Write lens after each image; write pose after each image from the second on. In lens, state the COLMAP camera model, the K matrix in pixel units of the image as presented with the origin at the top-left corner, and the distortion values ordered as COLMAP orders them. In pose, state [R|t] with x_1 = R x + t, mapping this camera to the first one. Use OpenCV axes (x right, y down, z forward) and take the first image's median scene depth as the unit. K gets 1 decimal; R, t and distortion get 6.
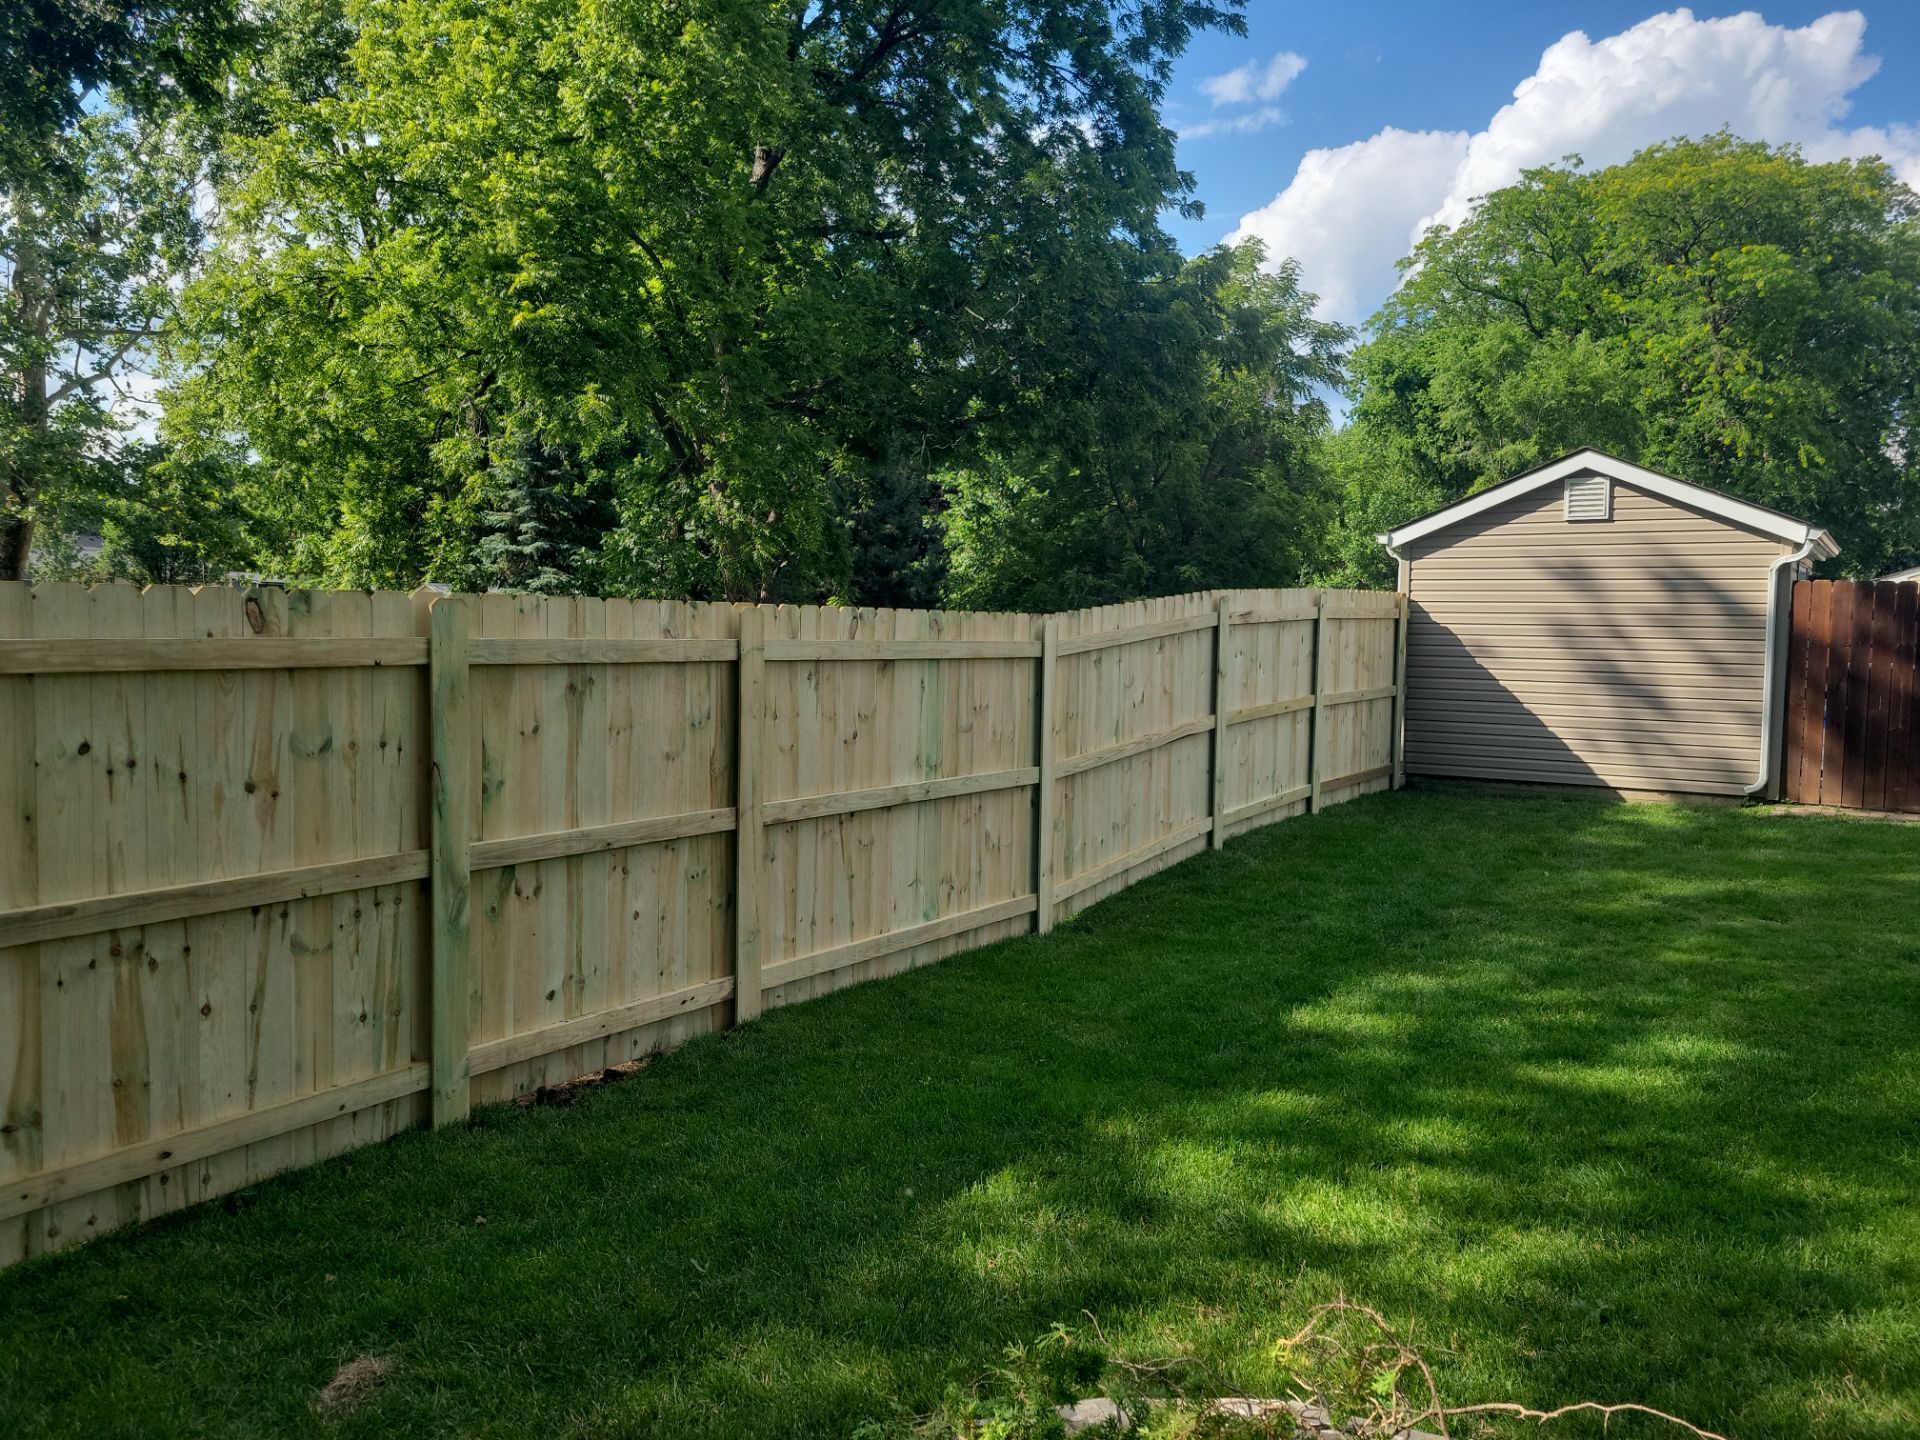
lens RADIAL K [[1434.4, 0, 964.3], [0, 1434.4, 707.7], [0, 0, 1]] dist [0.068764, -0.036244]
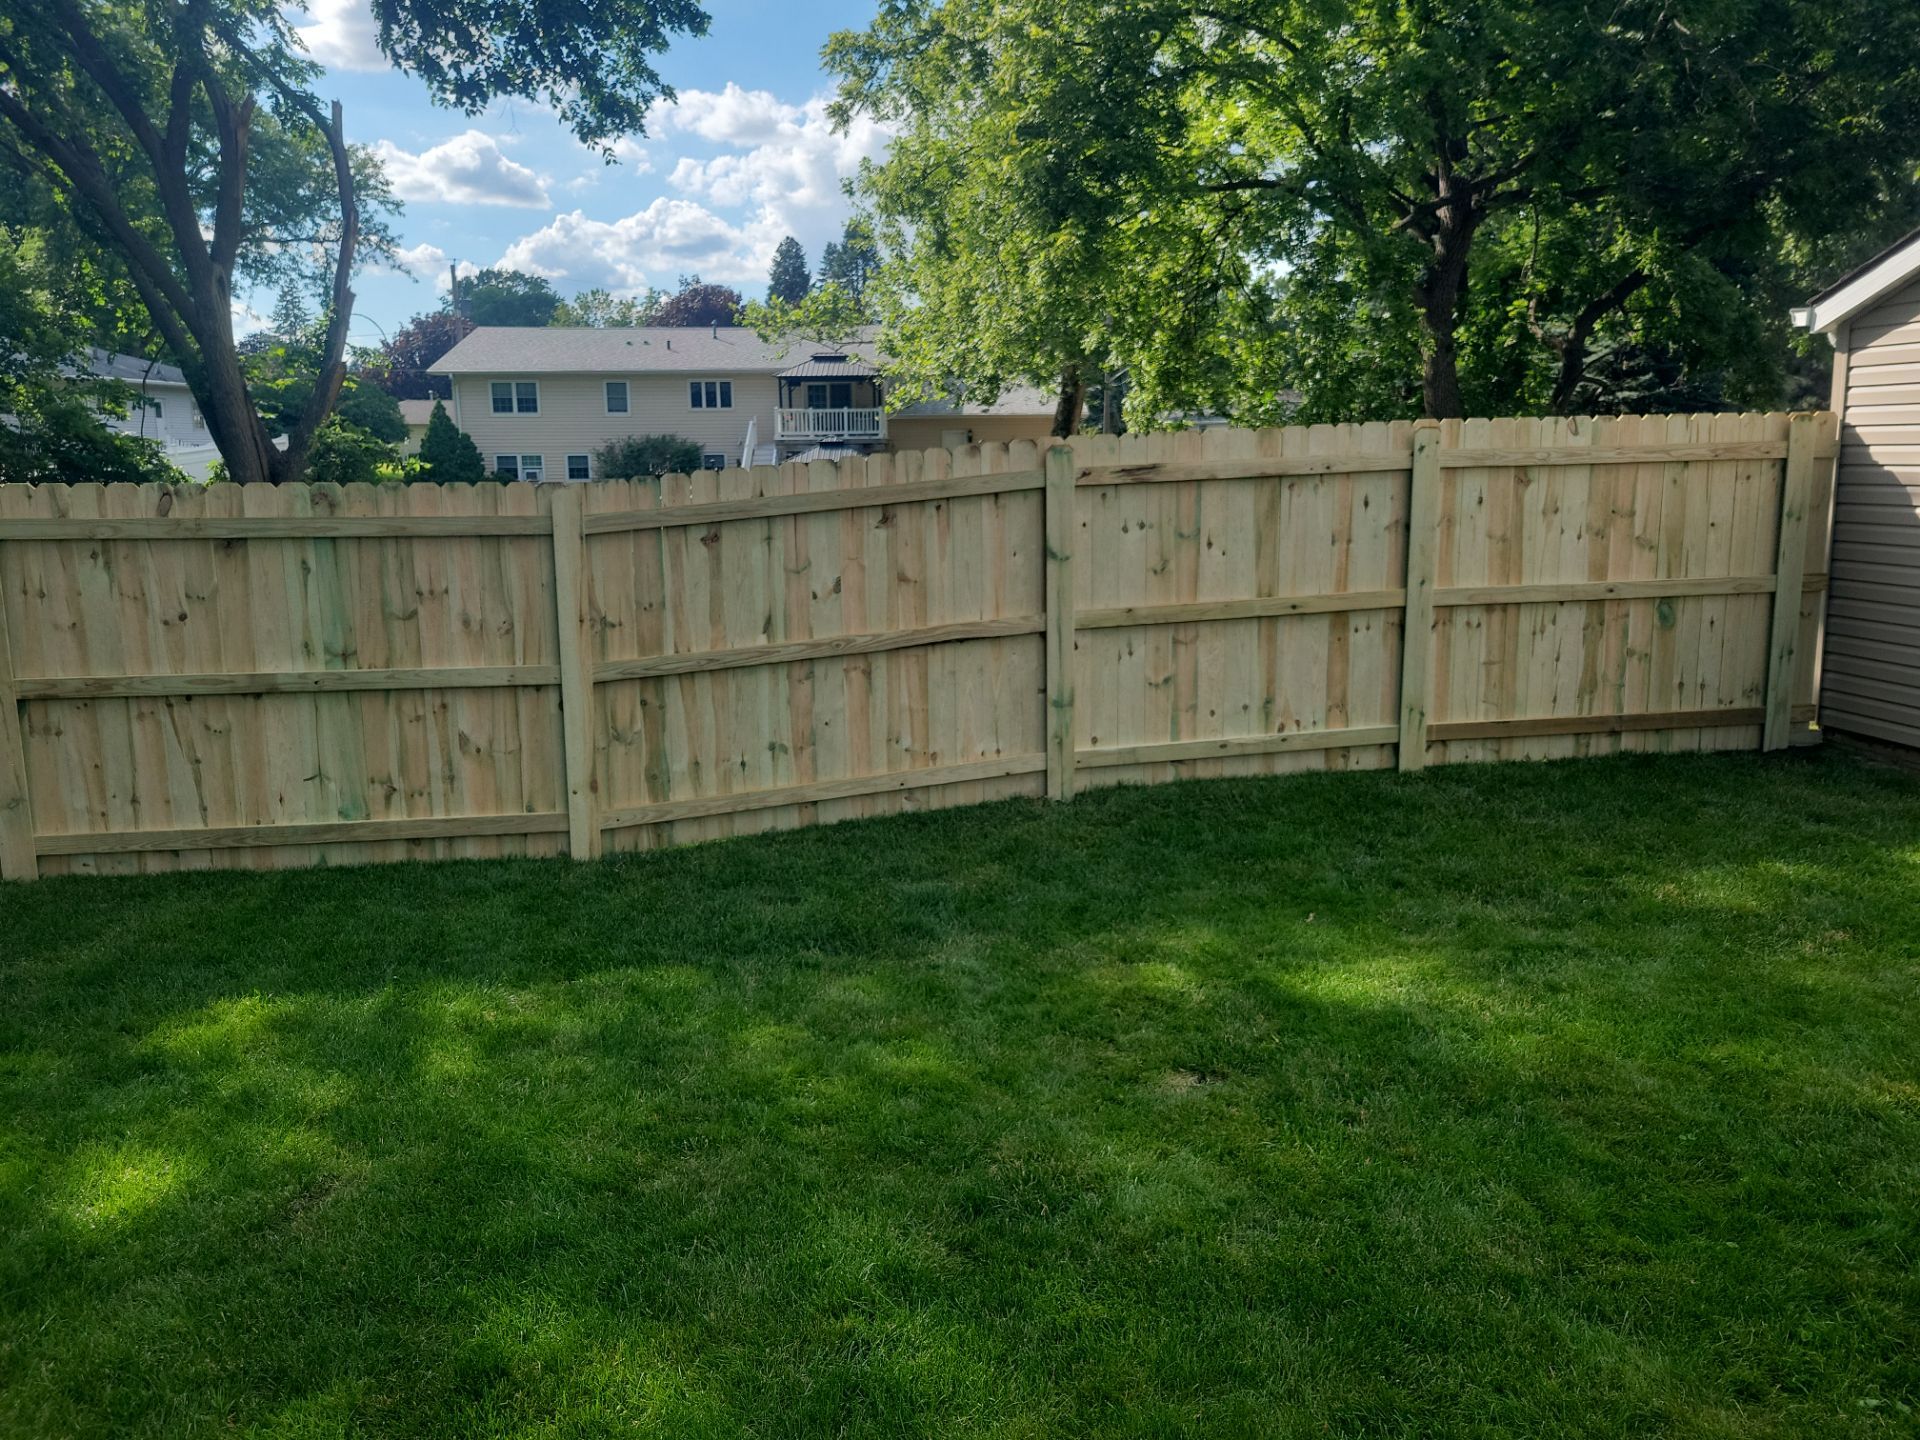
lens RADIAL K [[1434.4, 0, 964.3], [0, 1434.4, 707.7], [0, 0, 1]] dist [0.068764, -0.036244]
pose [[0.688825, 0.080220, -0.720475, 0.554865], [-0.018226, 0.995461, 0.093413, -0.011760], [0.724698, -0.051214, 0.687160, 0.387734]]
